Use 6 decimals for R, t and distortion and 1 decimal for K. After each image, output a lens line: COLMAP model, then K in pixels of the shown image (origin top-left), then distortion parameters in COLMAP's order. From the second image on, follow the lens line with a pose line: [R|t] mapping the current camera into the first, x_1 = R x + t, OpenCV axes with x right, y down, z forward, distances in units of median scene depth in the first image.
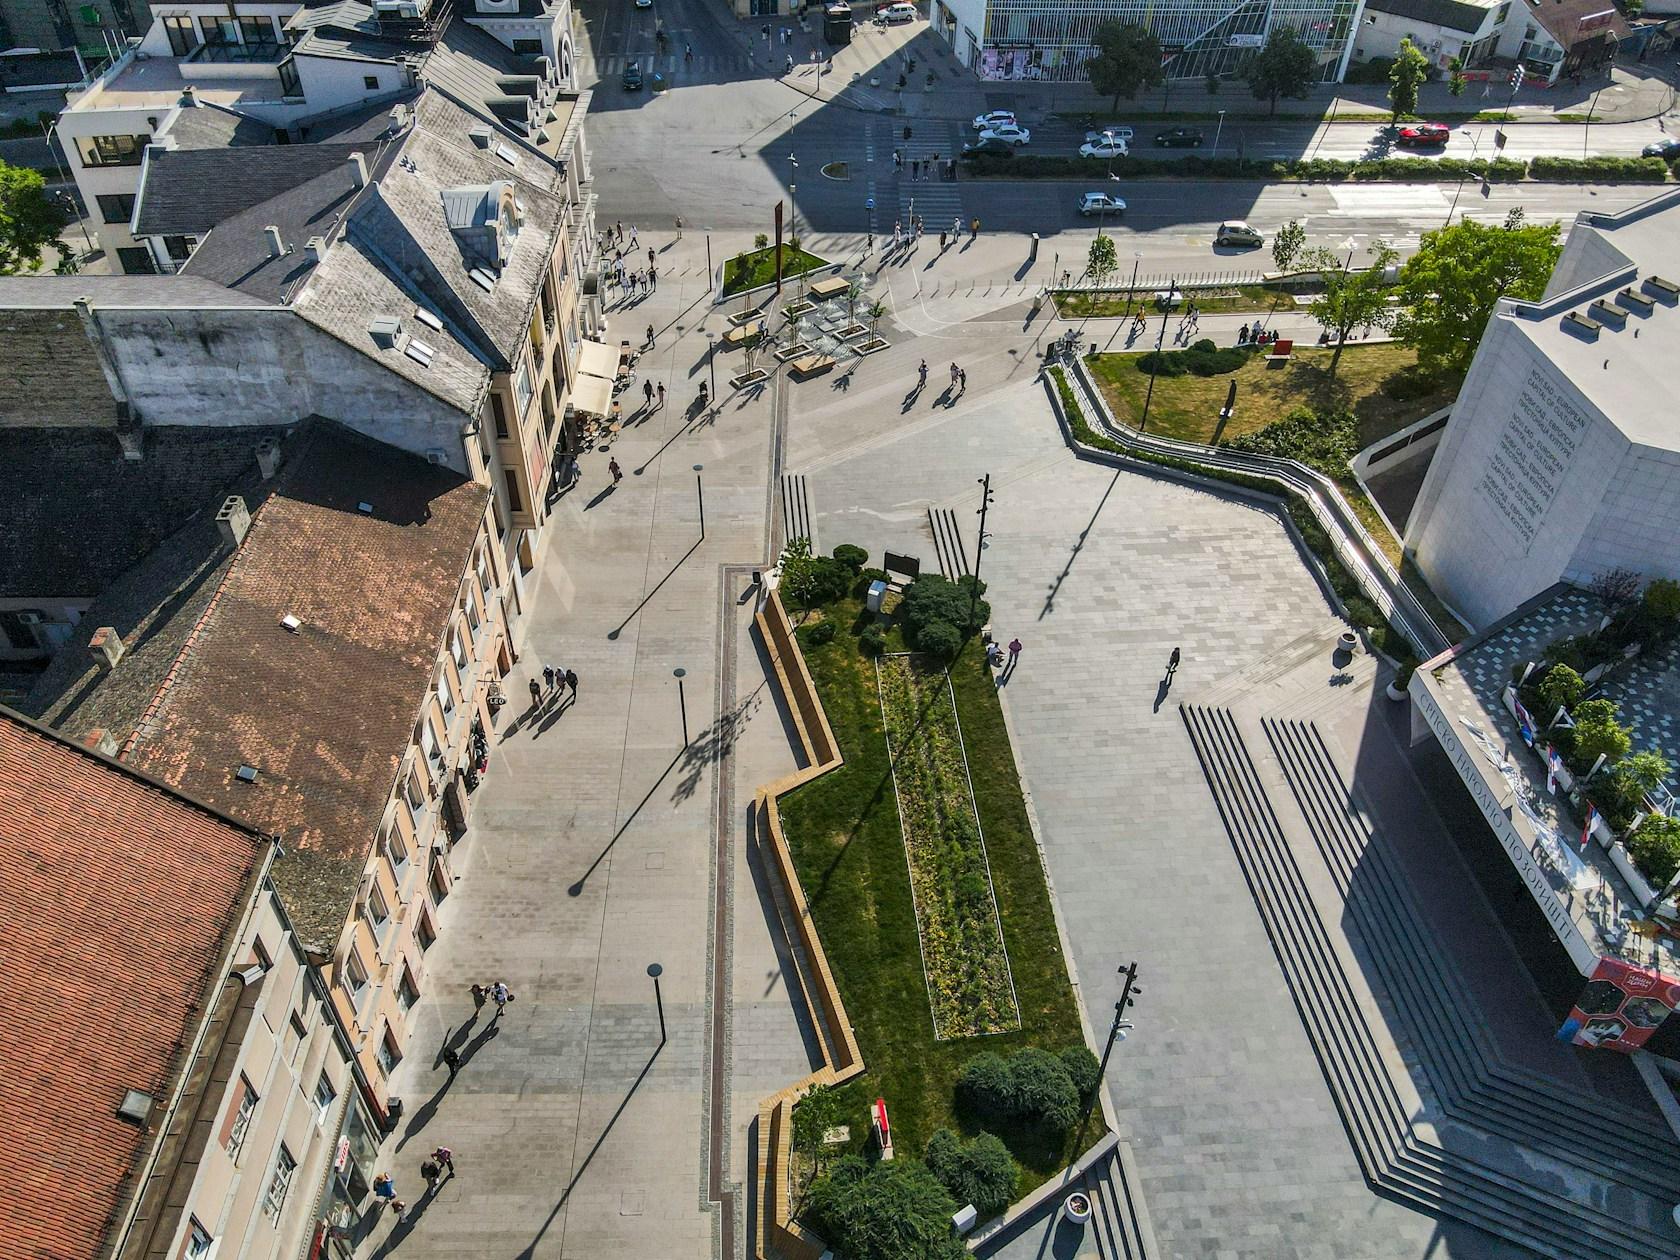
lens RADIAL K [[1280.5, 0, 867.7], [0, 1280.5, 631.6], [0, 0, 1]] dist [0.017723, 0.004222]
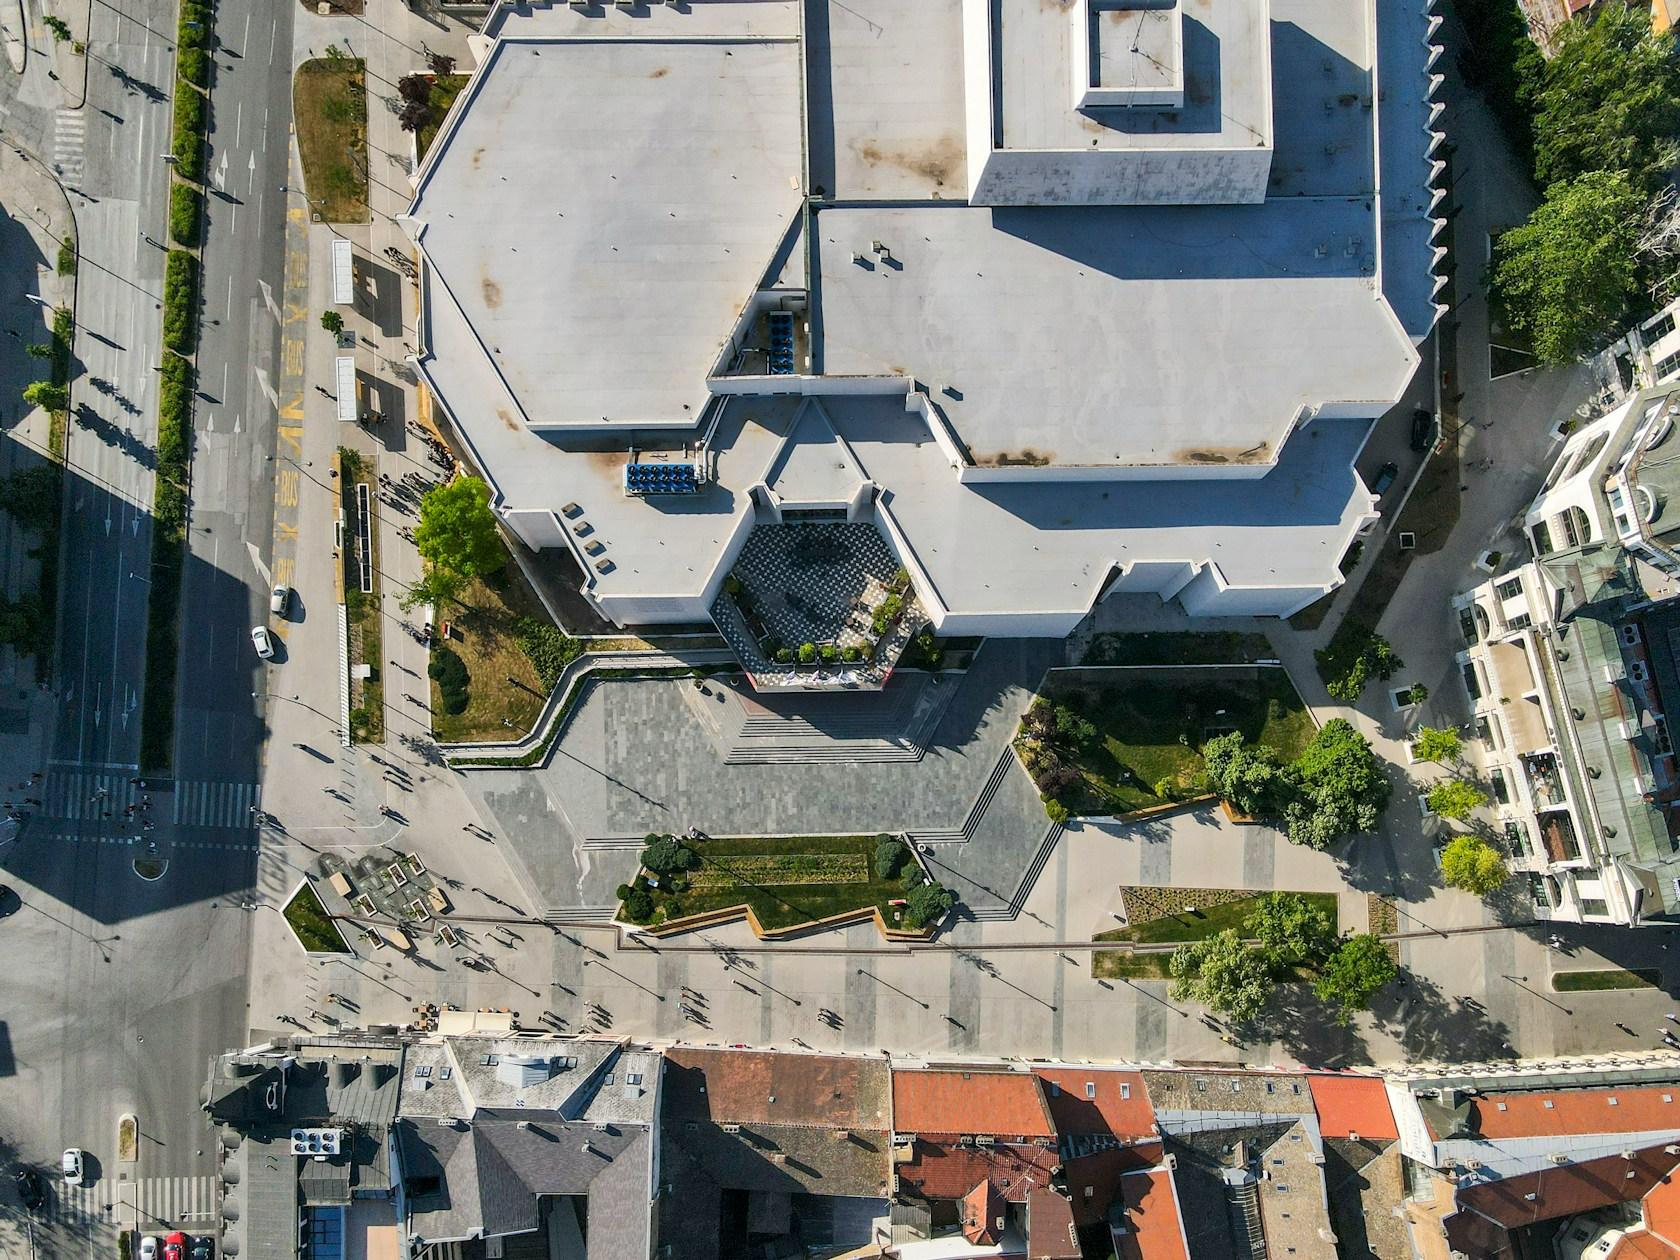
lens RADIAL K [[1280.5, 0, 867.7], [0, 1280.5, 631.6], [0, 0, 1]] dist [0.017723, 0.004222]
pose [[0.082195, -0.984417, 0.155460, 0.126996], [0.650502, 0.171170, 0.739965, -1.596975], [-0.755044, 0.040306, 0.654434, -0.829794]]
